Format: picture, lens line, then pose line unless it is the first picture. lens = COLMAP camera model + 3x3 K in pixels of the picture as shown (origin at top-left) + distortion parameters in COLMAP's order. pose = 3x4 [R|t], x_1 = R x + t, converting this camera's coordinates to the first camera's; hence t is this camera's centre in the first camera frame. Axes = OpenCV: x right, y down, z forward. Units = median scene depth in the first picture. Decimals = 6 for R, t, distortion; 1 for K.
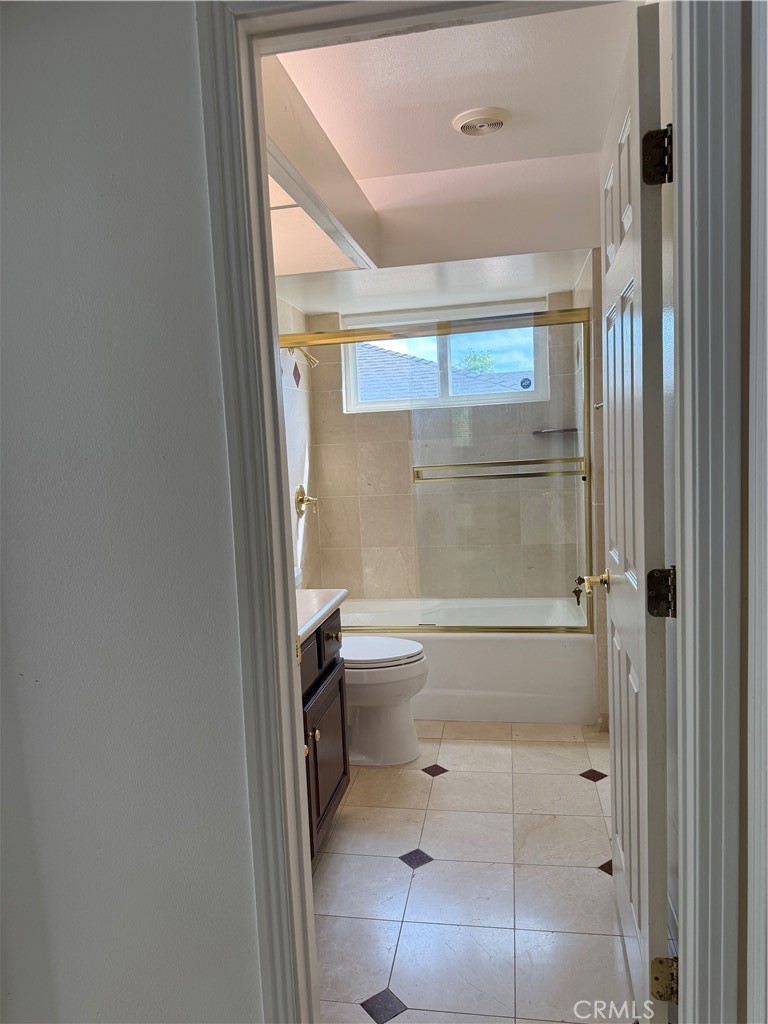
lens RADIAL K [[717.4, 0, 381.2], [0, 717.4, 513.1], [0, 0, 1]] dist [-0.000361, -0.008403]
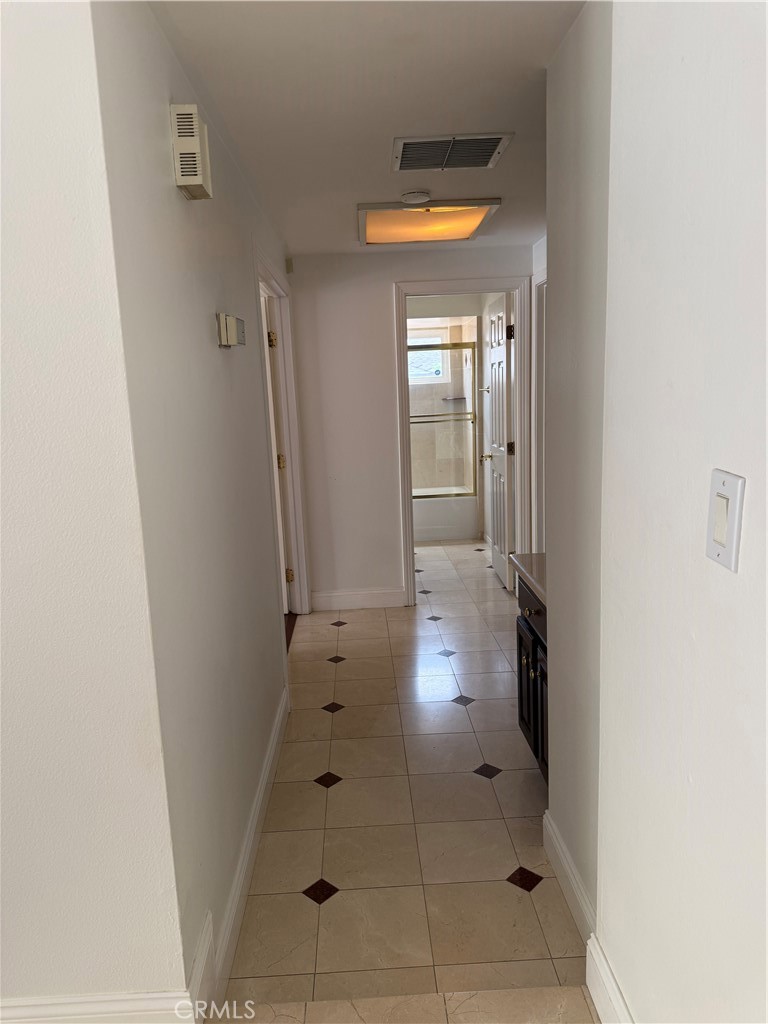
lens RADIAL K [[717.4, 0, 385.5], [0, 717.4, 513.4], [0, 0, 1]] dist [-0.000361, -0.008403]
pose [[0.975613, -0.026005, 0.217953, -0.404820], [0.013345, 0.998147, 0.059361, 0.084789], [-0.219093, -0.055004, 0.974152, -0.950010]]
